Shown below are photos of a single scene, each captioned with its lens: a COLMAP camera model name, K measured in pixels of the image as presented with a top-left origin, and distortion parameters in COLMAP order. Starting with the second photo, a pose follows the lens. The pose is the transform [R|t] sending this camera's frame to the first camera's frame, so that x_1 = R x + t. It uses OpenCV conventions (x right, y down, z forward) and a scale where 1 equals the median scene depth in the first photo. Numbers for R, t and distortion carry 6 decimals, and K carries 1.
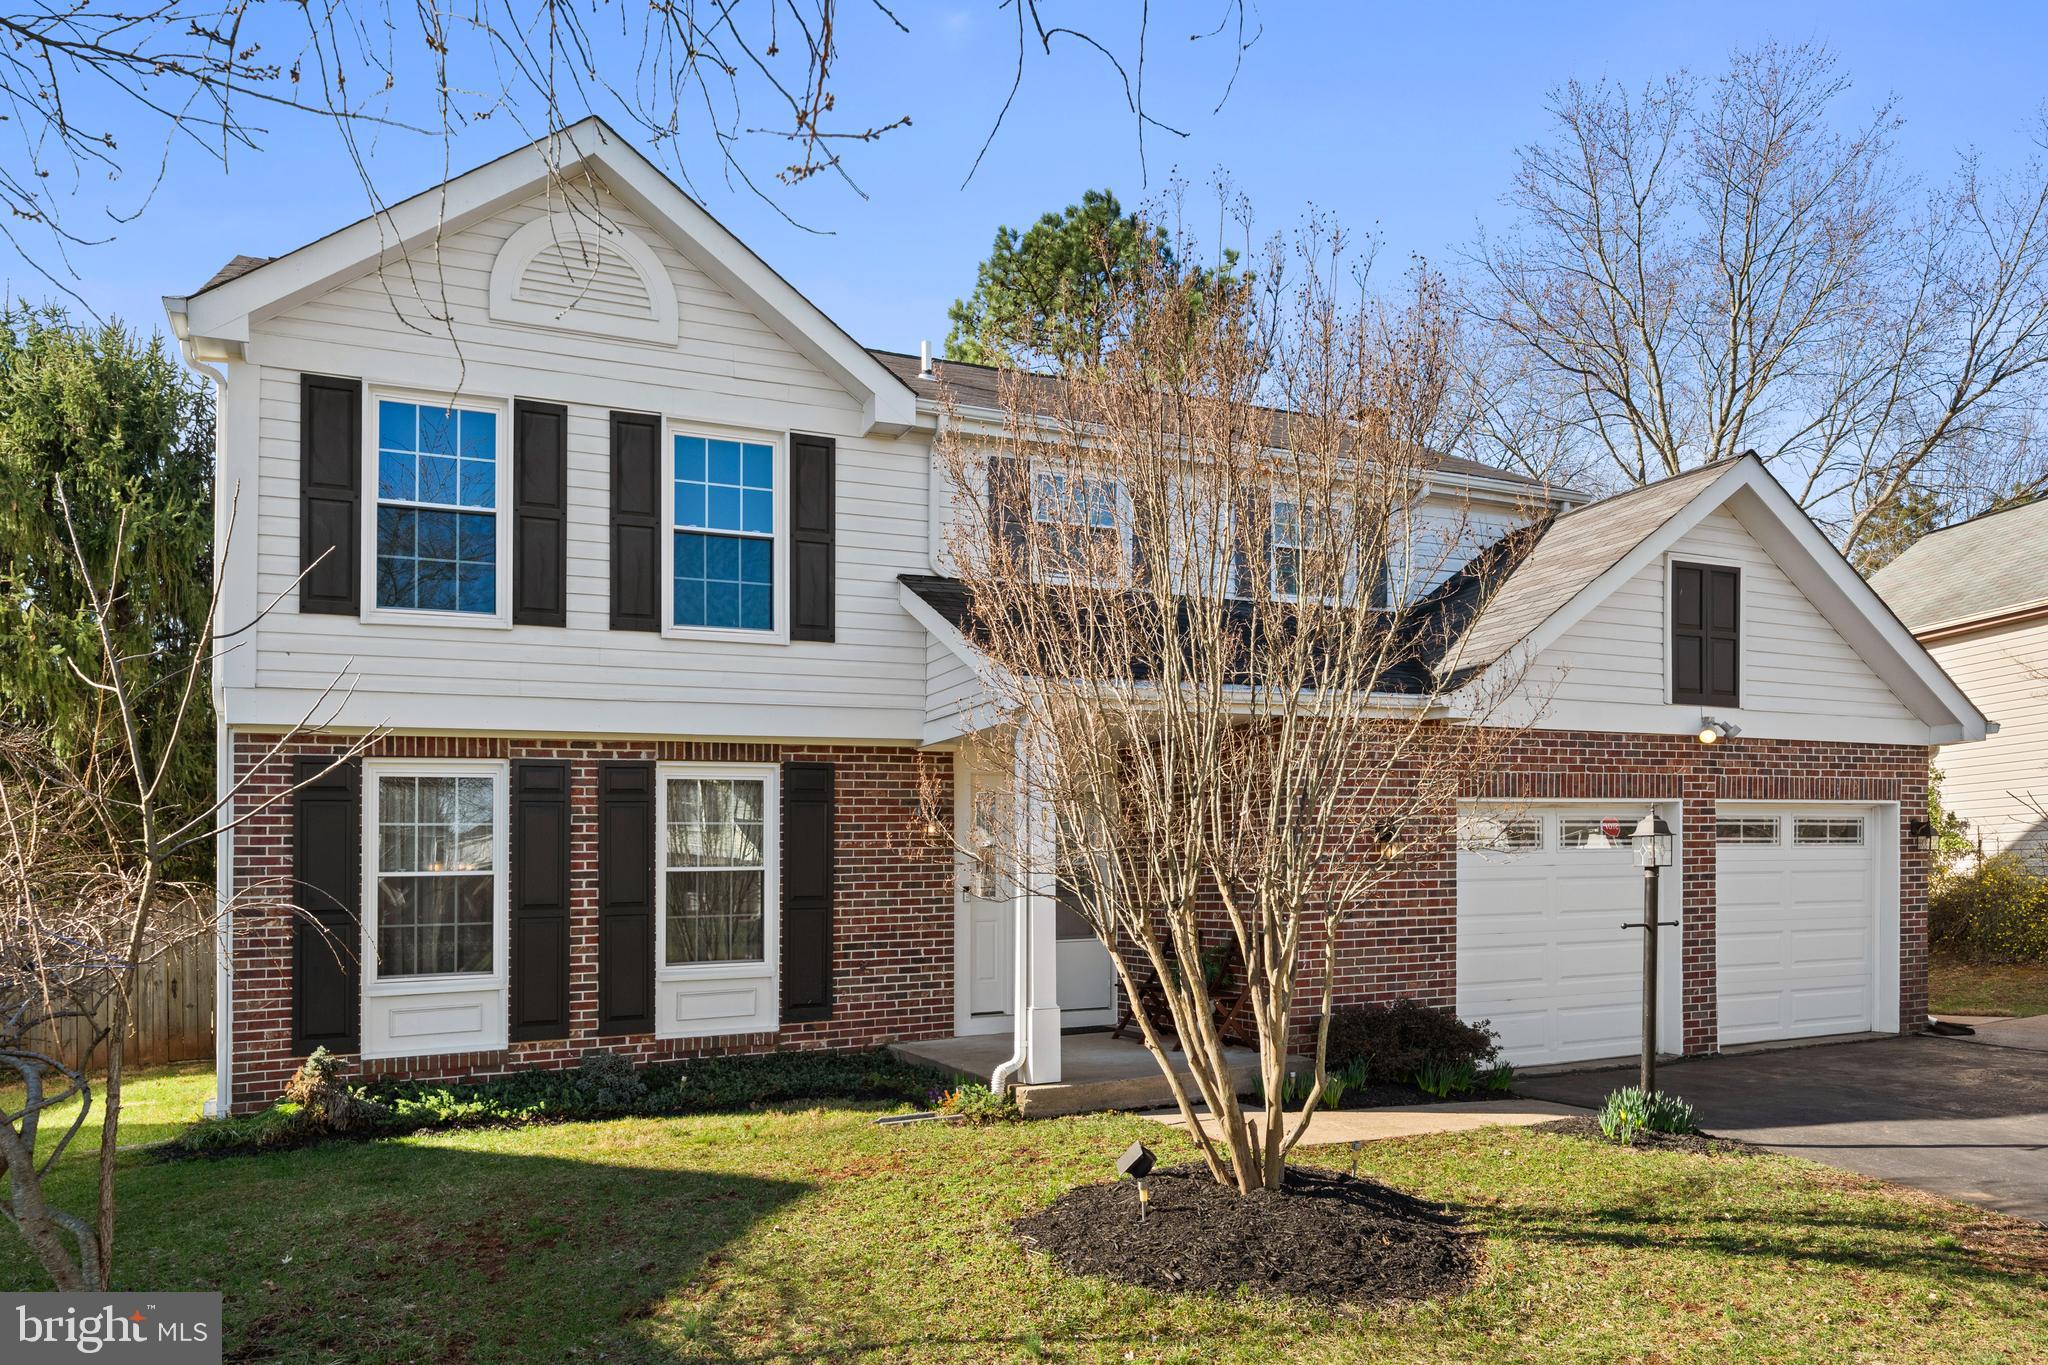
lens RADIAL K [[1286.9, 0, 1024.1], [0, 1286.9, 675.2], [0, 0, 1]] dist [0.000953, -0.001009]
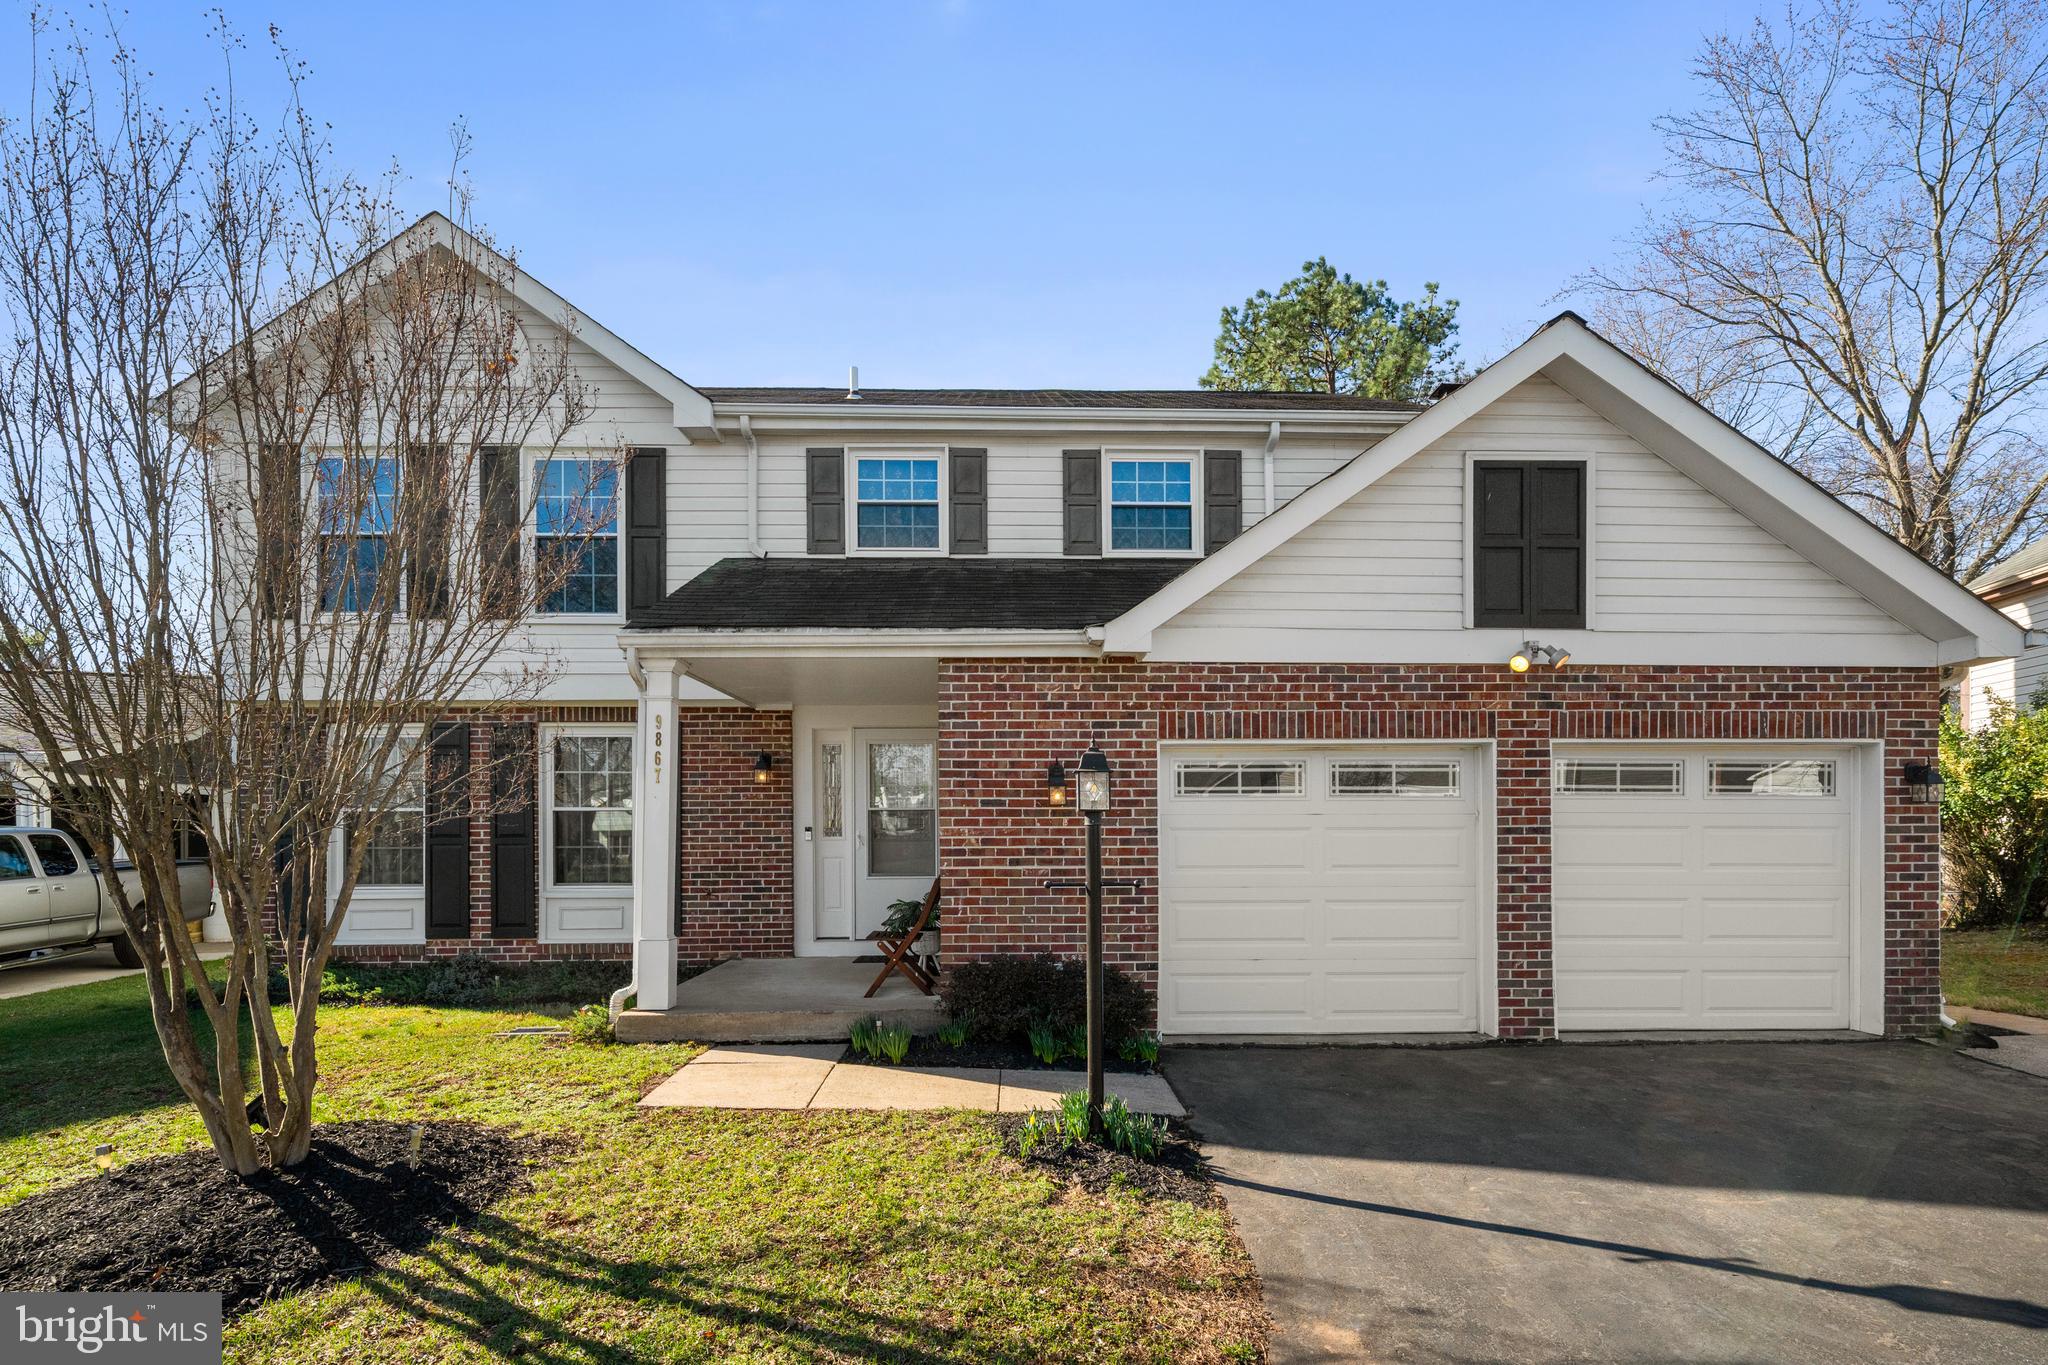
lens RADIAL K [[931.2, 0, 1023.4], [0, 931.2, 697.2], [0, 0, 1]] dist [-0.000156, -0.000101]
pose [[0.925011, -0.035676, -0.378261, 0.466675], [0.043265, 0.998997, 0.011579, 0.048851], [0.377469, -0.027076, 0.925626, 0.318159]]
